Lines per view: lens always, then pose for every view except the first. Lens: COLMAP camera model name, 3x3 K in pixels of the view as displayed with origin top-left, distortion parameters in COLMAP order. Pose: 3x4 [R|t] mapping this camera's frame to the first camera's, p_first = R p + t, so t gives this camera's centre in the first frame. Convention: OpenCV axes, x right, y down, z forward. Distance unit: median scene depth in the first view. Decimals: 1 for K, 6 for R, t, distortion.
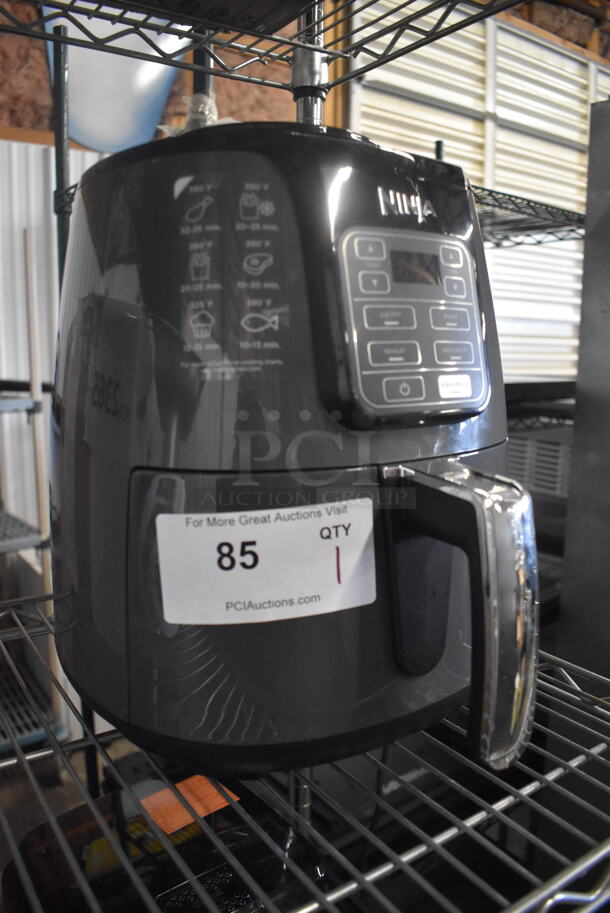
lens RADIAL K [[708.9, 0, 308.6], [0, 708.9, 457.0], [0, 0, 1]] dist [-0.095260, 0.009595]
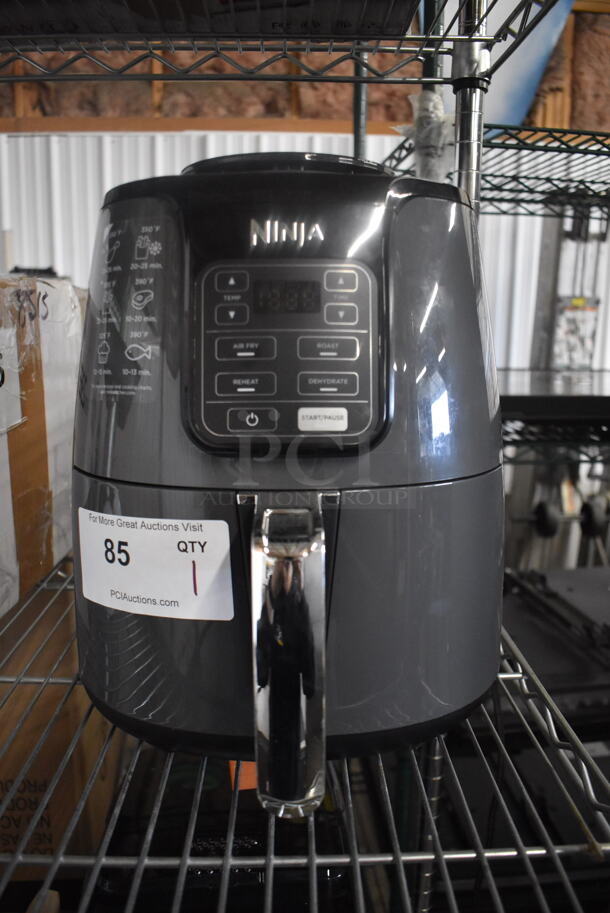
lens RADIAL K [[708.9, 0, 308.6], [0, 708.9, 457.0], [0, 0, 1]] dist [-0.095260, 0.009595]
pose [[0.843483, 0.105998, -0.526594, 0.744336], [-0.091256, 0.994363, 0.053983, -0.105326], [0.529347, 0.002522, 0.848401, 0.183166]]
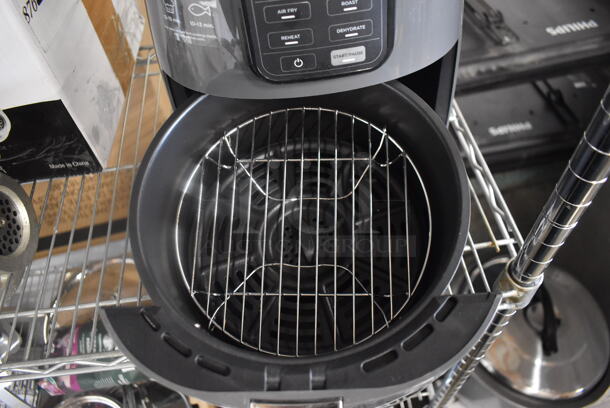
lens RADIAL K [[473.6, 0, 305.0], [0, 473.6, 192.4], [0, 0, 1]] dist [-0.095260, 0.009595]
pose [[0.890073, 0.310194, -0.333991, 0.543169], [0.001819, 0.730306, 0.683118, -0.550363], [0.455815, -0.608632, 0.649461, 0.237321]]
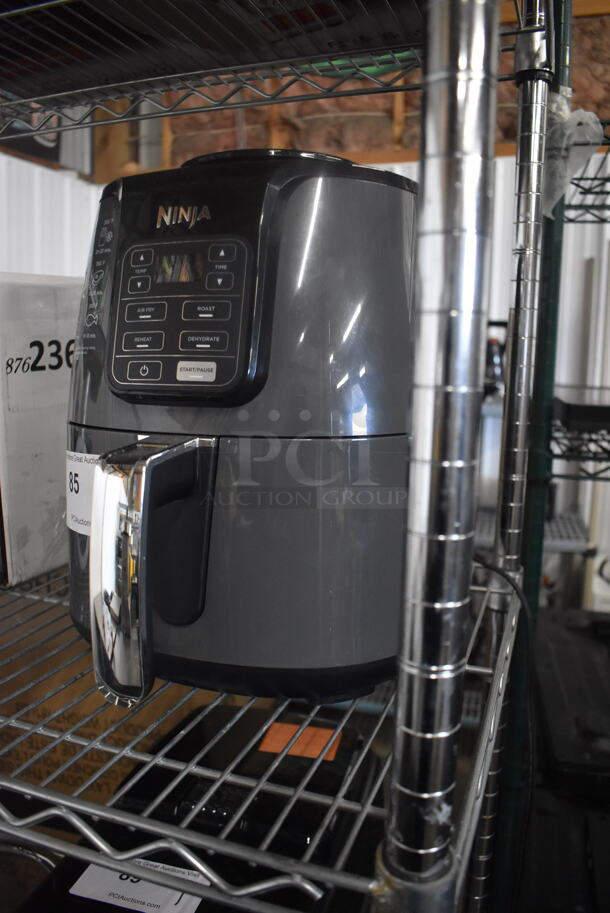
lens RADIAL K [[708.9, 0, 308.6], [0, 708.9, 457.0], [0, 0, 1]] dist [-0.095260, 0.009595]
pose [[0.584774, 0.128988, -0.800875, 1.286326], [-0.143110, 0.988196, 0.054663, -0.056426], [0.798473, 0.082647, 0.596331, 0.518508]]
